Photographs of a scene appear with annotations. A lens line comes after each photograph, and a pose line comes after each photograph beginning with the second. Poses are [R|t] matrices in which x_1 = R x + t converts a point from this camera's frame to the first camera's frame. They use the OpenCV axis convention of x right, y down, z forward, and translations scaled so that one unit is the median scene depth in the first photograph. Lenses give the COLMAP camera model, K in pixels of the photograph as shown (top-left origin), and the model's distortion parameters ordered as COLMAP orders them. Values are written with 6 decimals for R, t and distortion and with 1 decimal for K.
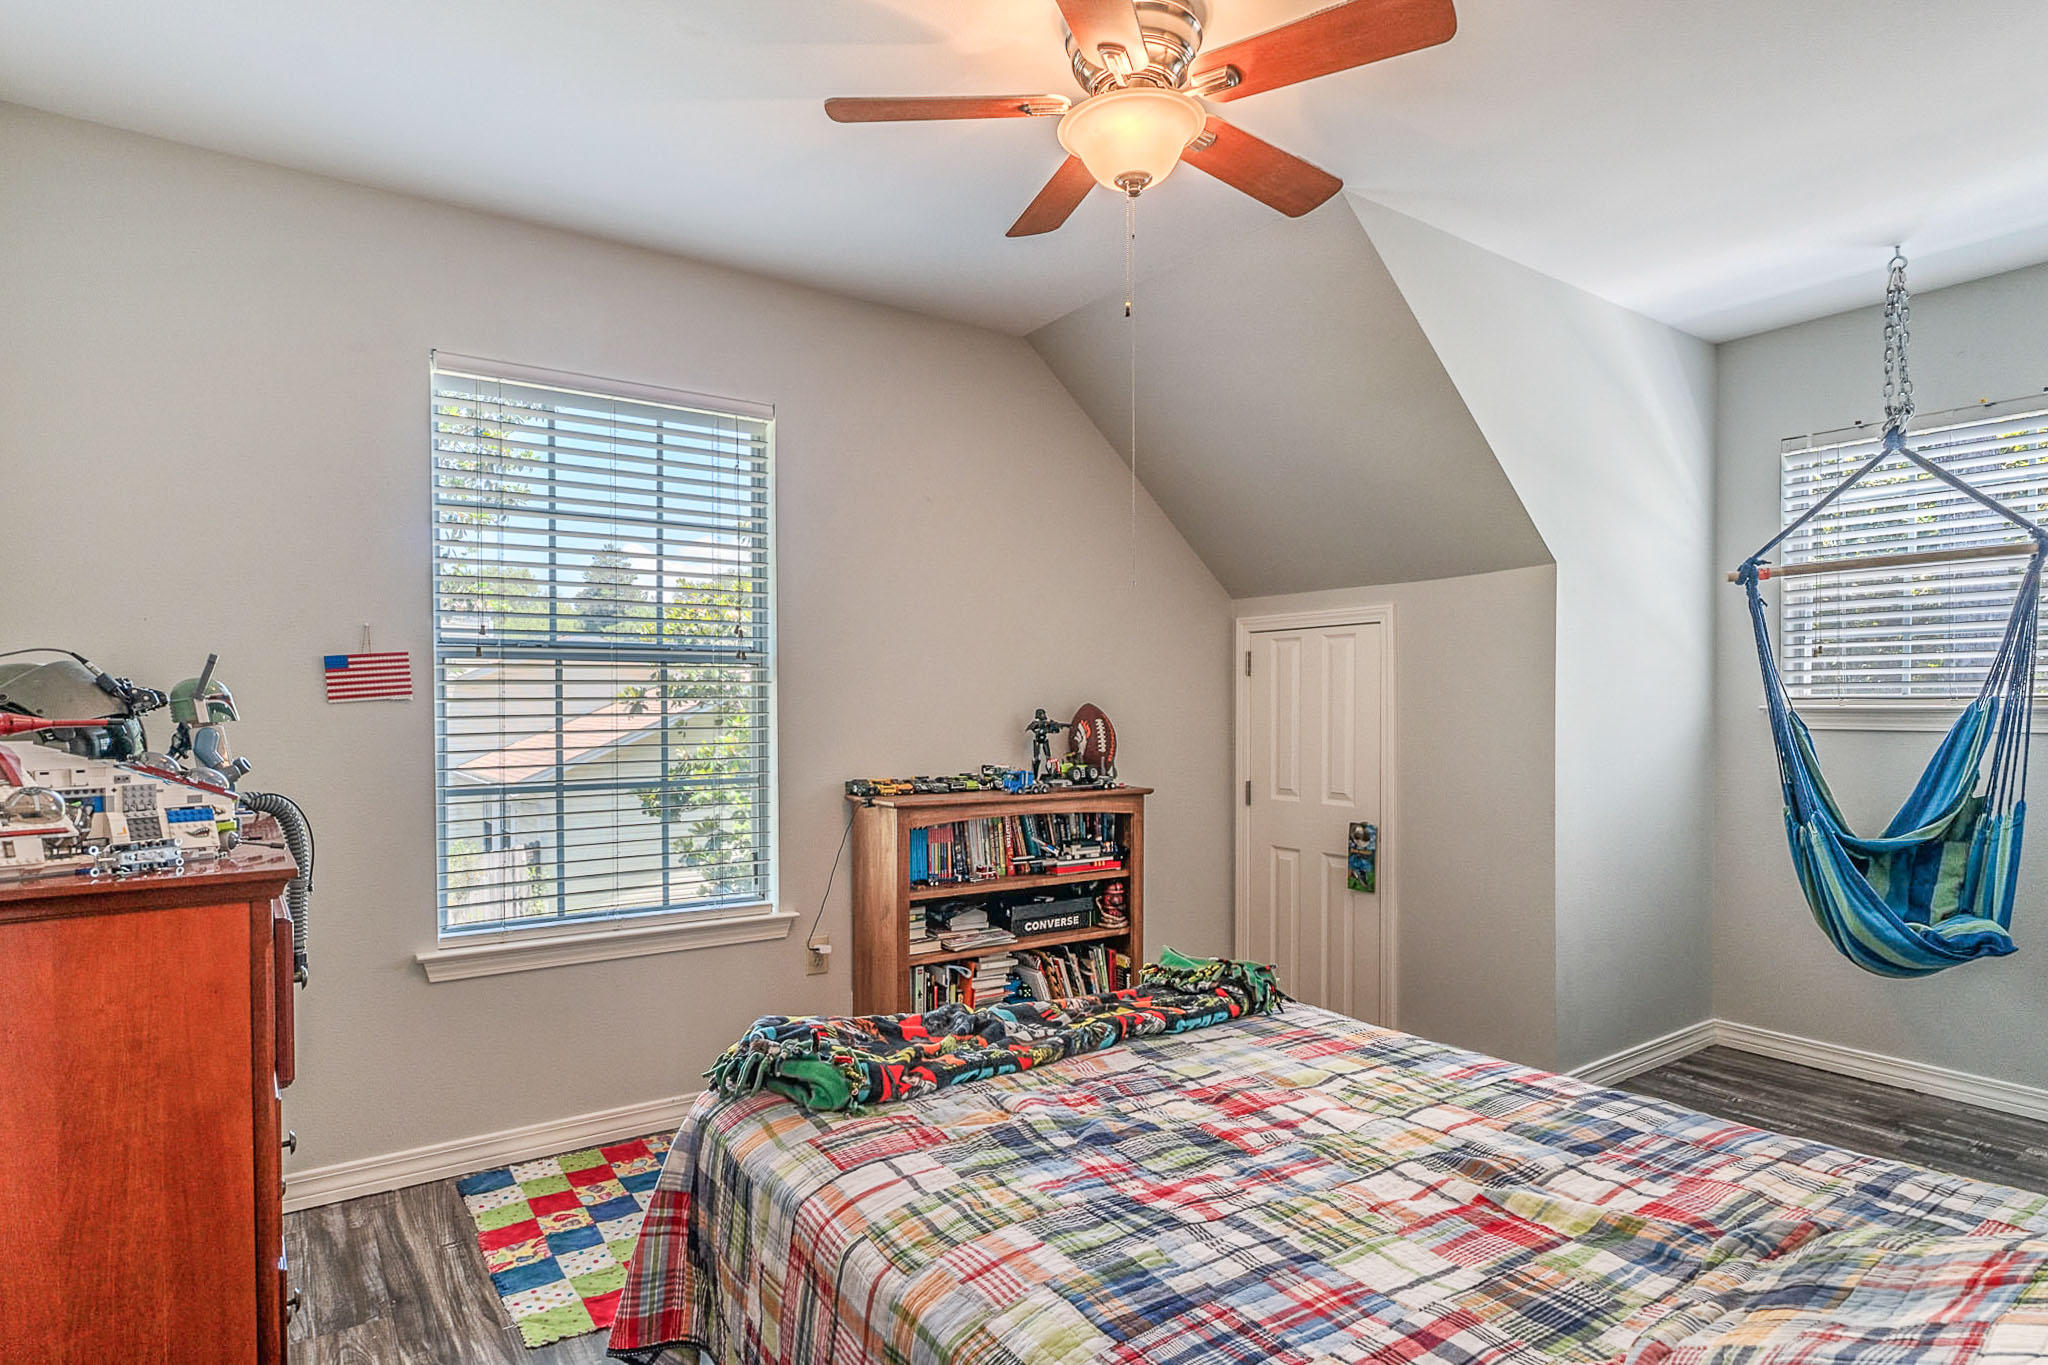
lens RADIAL K [[1086.8, 0, 1015.6], [0, 1086.8, 697.7], [0, 0, 1]] dist [0.000018, -0.000350]
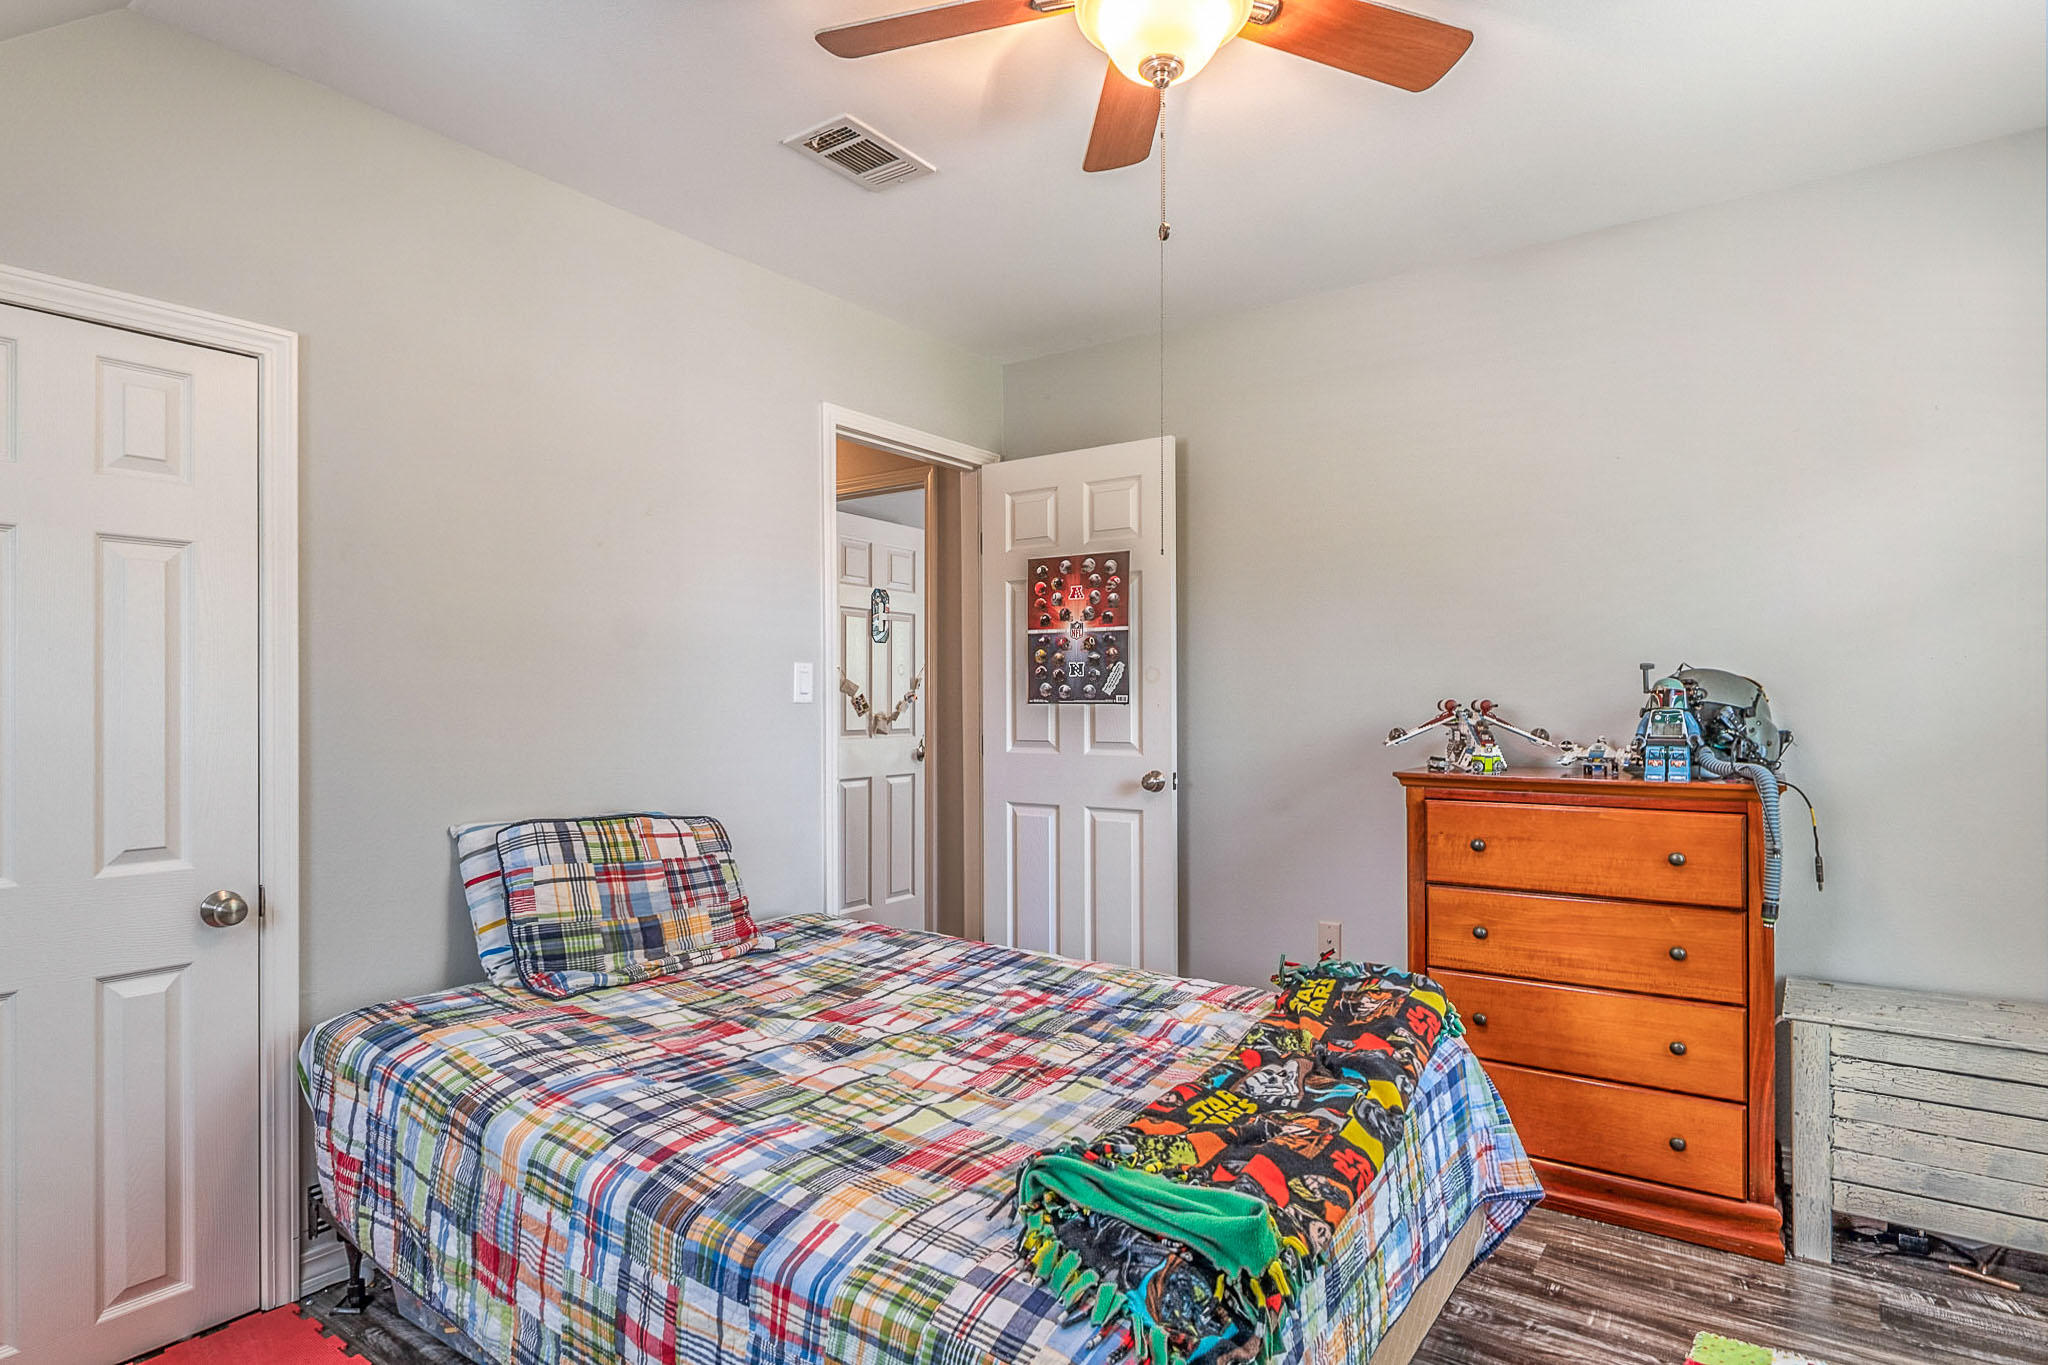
lens RADIAL K [[1086.8, 0, 1015.6], [0, 1086.8, 697.7], [0, 0, 1]] dist [0.000018, -0.000350]
pose [[-0.943264, 0.001726, -0.332040, 0.645534], [0.004421, 0.999963, -0.007361, 0.014420], [0.332015, -0.008411, -0.943237, 2.309069]]
